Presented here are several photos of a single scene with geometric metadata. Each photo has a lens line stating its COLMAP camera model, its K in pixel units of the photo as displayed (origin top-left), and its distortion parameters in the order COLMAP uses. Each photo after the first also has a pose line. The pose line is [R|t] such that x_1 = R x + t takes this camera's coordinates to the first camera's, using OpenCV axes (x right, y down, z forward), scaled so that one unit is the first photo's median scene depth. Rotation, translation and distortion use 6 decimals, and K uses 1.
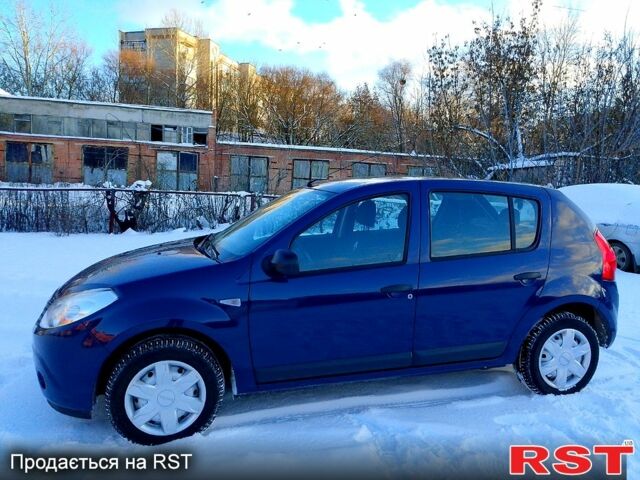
lens RADIAL K [[504.8, 0, 319.2], [0, 504.8, 241.3], [0, 0, 1]] dist [0.071304, -0.111298]
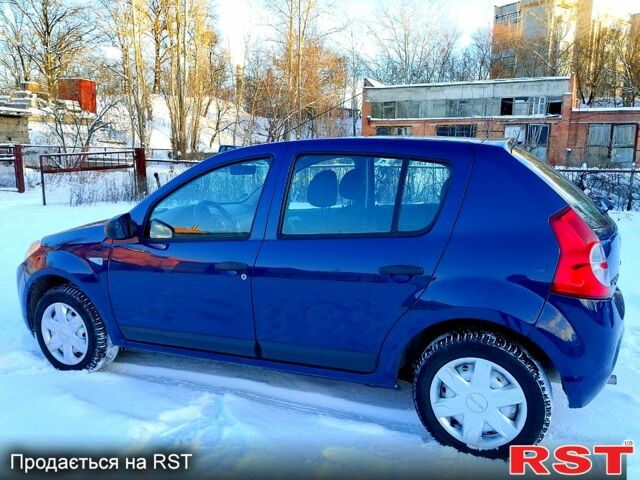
lens RADIAL K [[504.8, 0, 319.2], [0, 504.8, 241.3], [0, 0, 1]] dist [0.071304, -0.111298]
pose [[0.772412, 0.073458, -0.630859, 0.191127], [-0.044972, 0.997121, 0.061044, -0.002176], [0.633527, -0.018780, 0.773492, 0.096433]]
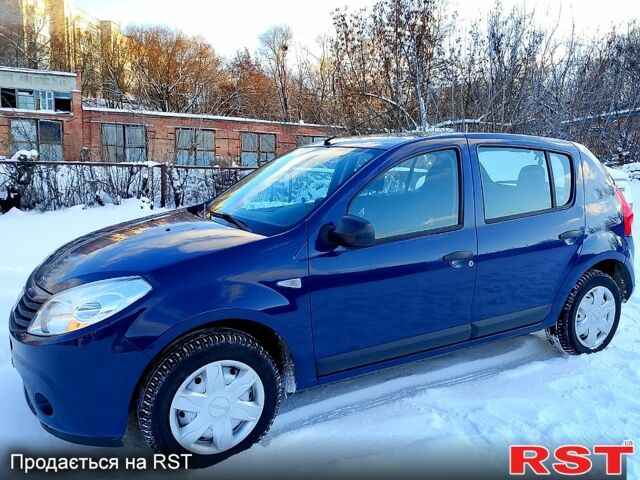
lens RADIAL K [[517.3, 0, 322.7], [0, 517.3, 237.5], [0, 0, 1]] dist [0.073314, -0.111173]
pose [[0.973028, -0.050587, 0.225074, -0.066810], [0.040329, 0.997937, 0.049945, 0.001319], [-0.227136, -0.039521, 0.973061, 0.036827]]
